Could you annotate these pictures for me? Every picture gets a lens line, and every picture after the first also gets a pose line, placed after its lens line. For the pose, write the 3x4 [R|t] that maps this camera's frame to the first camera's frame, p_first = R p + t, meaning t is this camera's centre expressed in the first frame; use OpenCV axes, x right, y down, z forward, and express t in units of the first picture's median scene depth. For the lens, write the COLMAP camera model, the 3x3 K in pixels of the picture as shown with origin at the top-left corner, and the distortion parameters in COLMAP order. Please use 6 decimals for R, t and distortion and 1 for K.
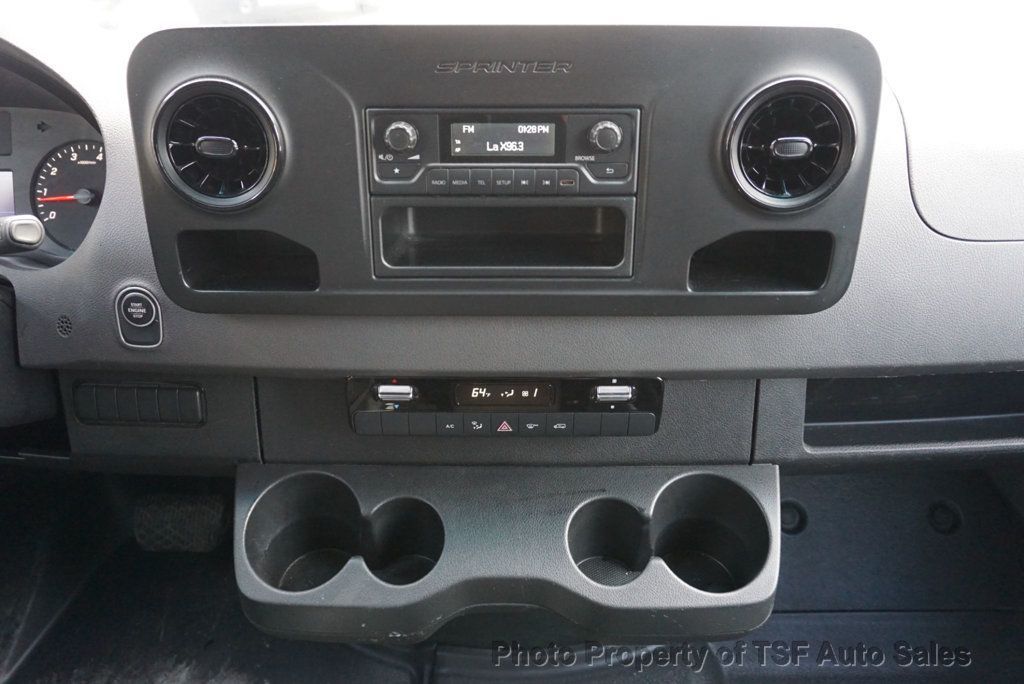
lens RADIAL K [[798.3, 0, 512.0], [0, 798.3, 342.0], [0, 0, 1]] dist [-0.002628, 0.000184]
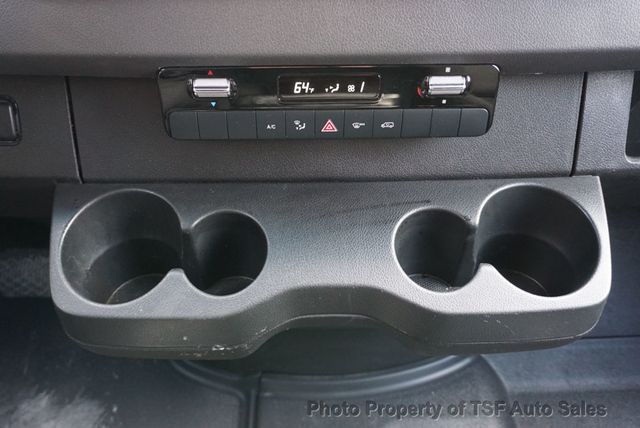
lens RADIAL K [[540.7, 0, 320.0], [0, 540.7, 214.0], [0, 0, 1]] dist [-0.016646, -0.006502]
pose [[0.999678, -0.014544, 0.020791, -0.033689], [0.013520, 0.998729, 0.048554, 0.172242], [-0.021471, -0.048257, 0.998604, 0.345639]]
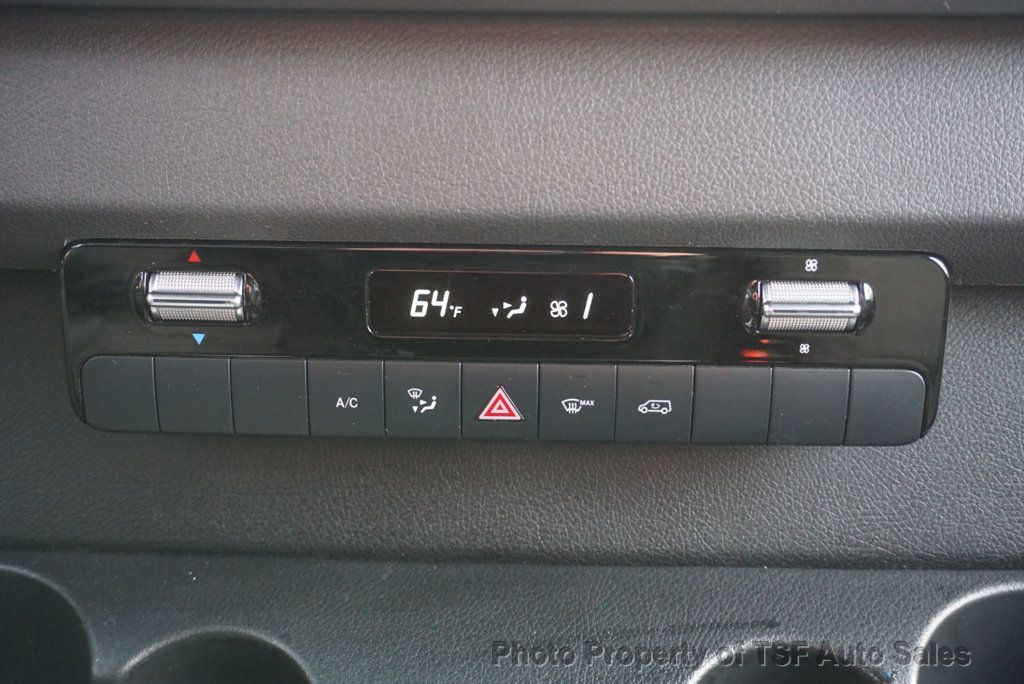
lens RADIAL K [[1148.6, 0, 512.0], [0, 1148.6, 342.0], [0, 0, 1]] dist [-0.000146, 0.016409]
pose [[0.999765, 0.017783, -0.012380, 0.002043], [-0.020165, 0.972678, -0.231279, 0.189920], [0.007929, 0.231475, 0.972809, 0.478612]]
